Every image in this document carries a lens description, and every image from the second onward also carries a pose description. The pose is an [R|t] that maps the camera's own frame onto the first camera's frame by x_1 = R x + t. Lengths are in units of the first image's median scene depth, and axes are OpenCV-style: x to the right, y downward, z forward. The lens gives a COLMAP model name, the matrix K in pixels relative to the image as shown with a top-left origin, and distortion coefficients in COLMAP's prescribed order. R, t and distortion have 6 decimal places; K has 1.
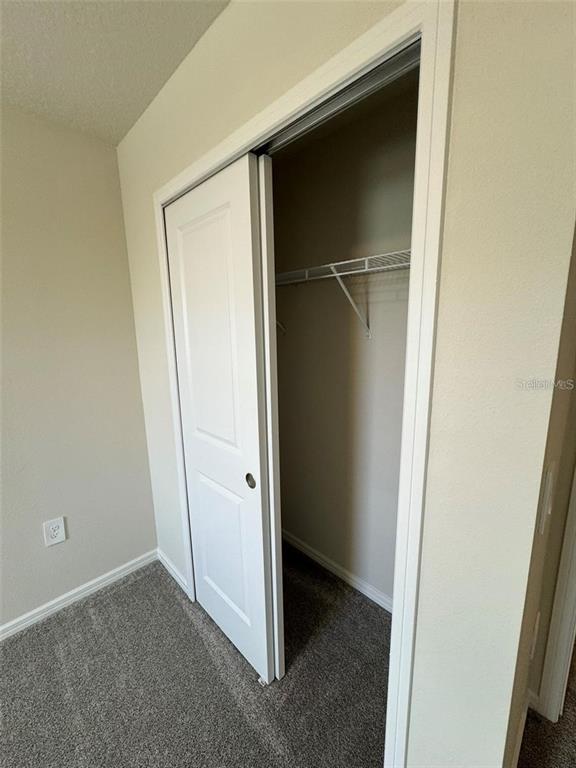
lens RADIAL K [[307.3, 0, 288.8], [0, 307.3, 382.2], [0, 0, 1]] dist [-0.001890, 0.000428]
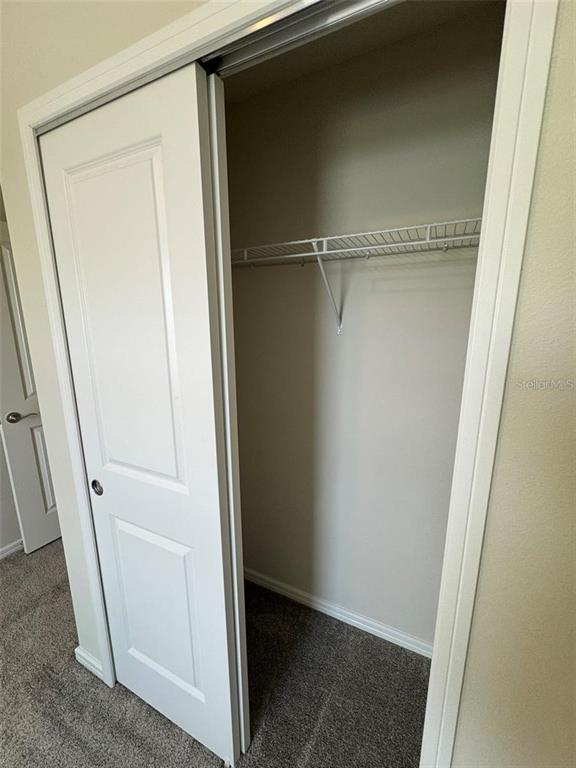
lens RADIAL K [[314.2, 0, 288.3], [0, 314.2, 379.0], [0, 0, 1]] dist [0.002752, 0.000588]
pose [[0.947605, -0.061269, 0.313514, -0.144505], [0.056475, 0.998107, 0.024360, -0.040698], [-0.314412, -0.005378, 0.949271, 0.197857]]
